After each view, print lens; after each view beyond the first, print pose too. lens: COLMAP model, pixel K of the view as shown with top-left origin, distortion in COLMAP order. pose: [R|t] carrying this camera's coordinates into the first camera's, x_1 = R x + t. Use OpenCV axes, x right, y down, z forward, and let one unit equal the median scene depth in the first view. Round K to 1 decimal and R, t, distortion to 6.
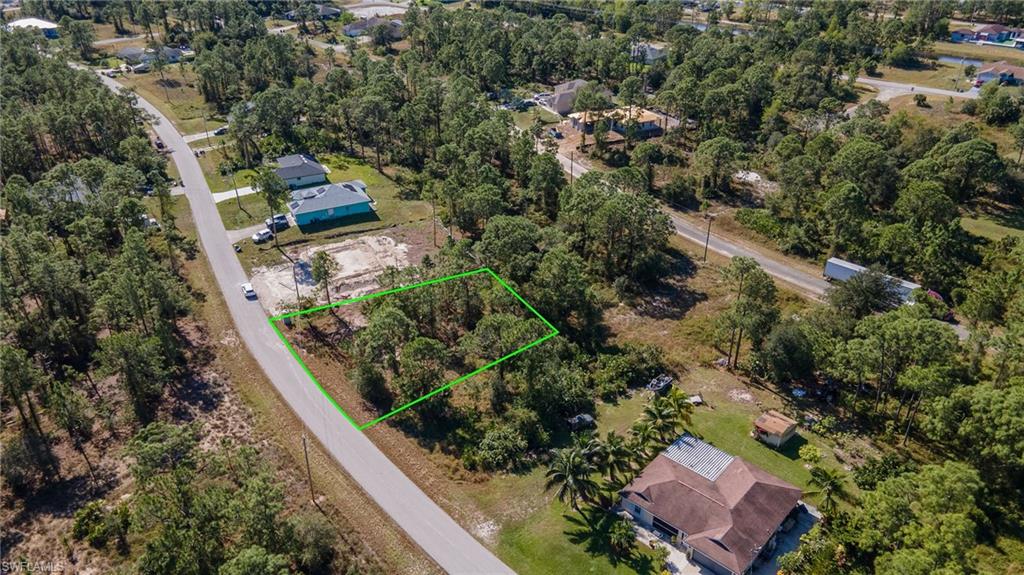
lens RADIAL K [[745.5, 0, 507.0], [0, 745.5, 288.9], [0, 0, 1]] dist [0.037722, 0.014056]
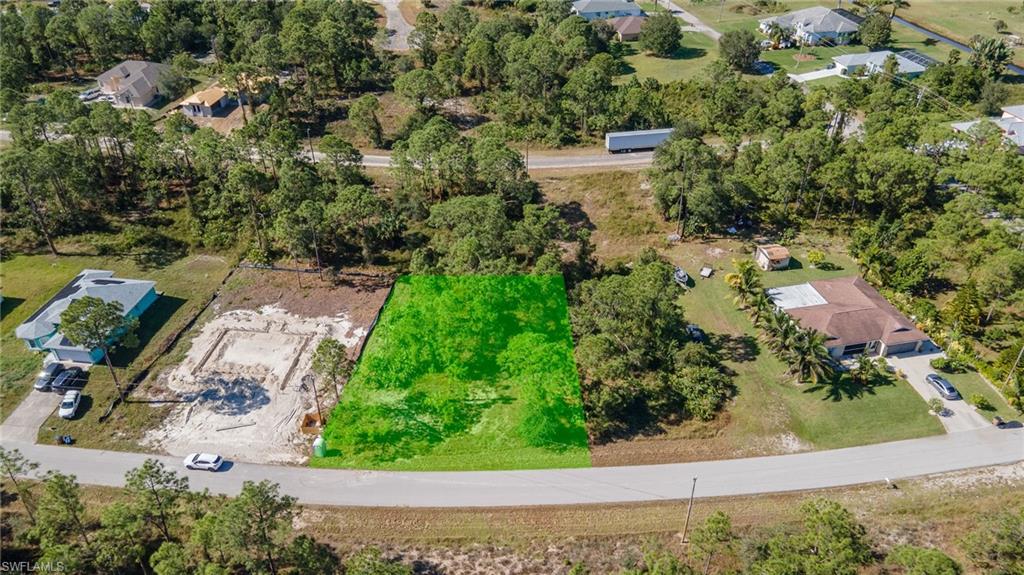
lens RADIAL K [[745.5, 0, 505.7], [0, 745.5, 286.7], [0, 0, 1]] dist [0.037722, 0.014056]
pose [[0.585914, -0.458664, 0.668081, -0.597787], [0.404912, 0.879821, 0.248919, -0.203763], [-0.701962, 0.124669, 0.701218, 0.355153]]
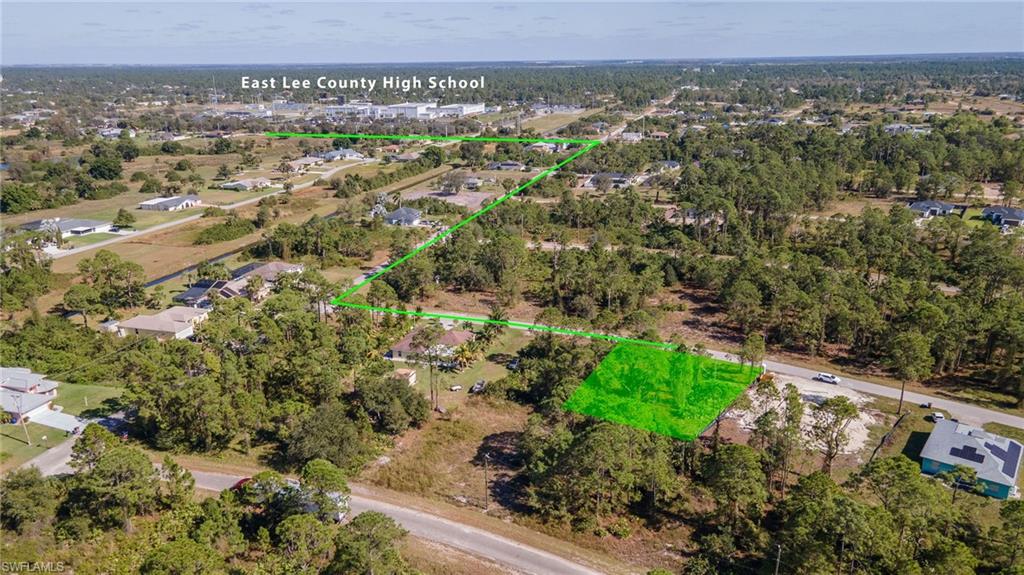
lens RADIAL K [[745.5, 0, 505.5], [0, 745.5, 287.5], [0, 0, 1]] dist [0.037722, 0.014056]
pose [[-0.909213, 0.137862, -0.392844, 0.610553], [-0.190403, 0.701434, 0.686832, -0.878744], [0.370241, 0.699275, -0.611503, 1.536024]]
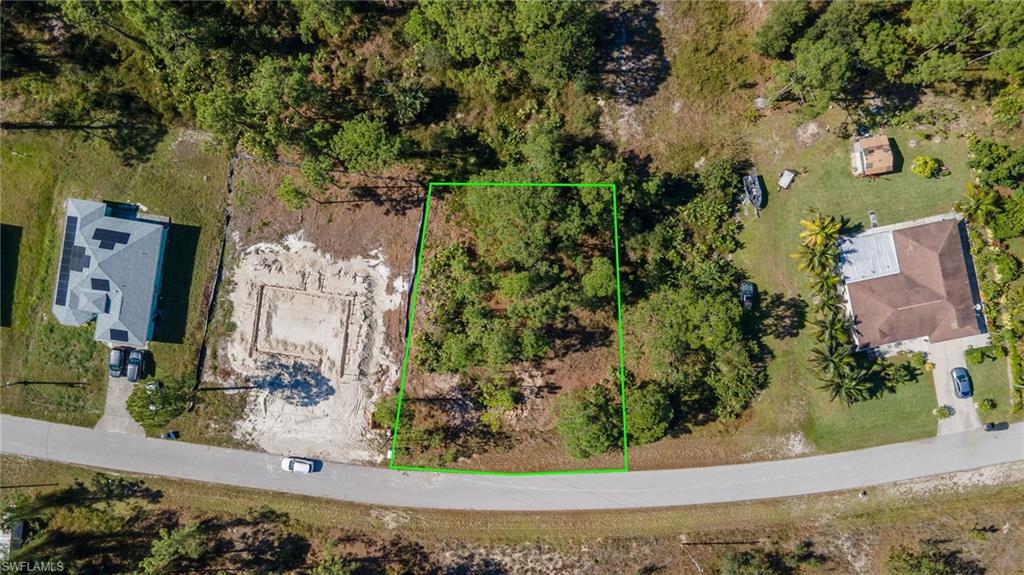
lens RADIAL K [[745.5, 0, 503.9], [0, 745.5, 289.3], [0, 0, 1]] dist [0.037722, 0.014056]
pose [[0.590868, -0.806692, -0.011085, -0.063774], [0.397388, 0.279058, 0.874191, -0.695478], [-0.702109, -0.520937, 0.485456, 0.601995]]
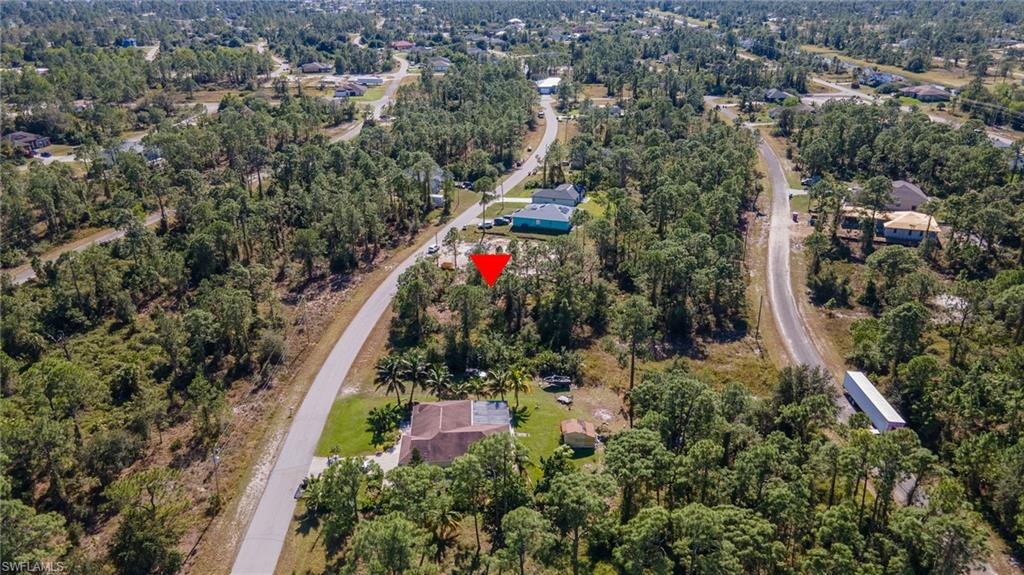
lens RADIAL K [[745.5, 0, 512.7], [0, 745.5, 289.2], [0, 0, 1]] dist [0.037722, 0.014056]
pose [[0.707995, 0.279236, -0.648668, 0.771399], [-0.347542, 0.937353, 0.024180, -0.012419], [0.614783, 0.208320, 0.760687, 0.012443]]
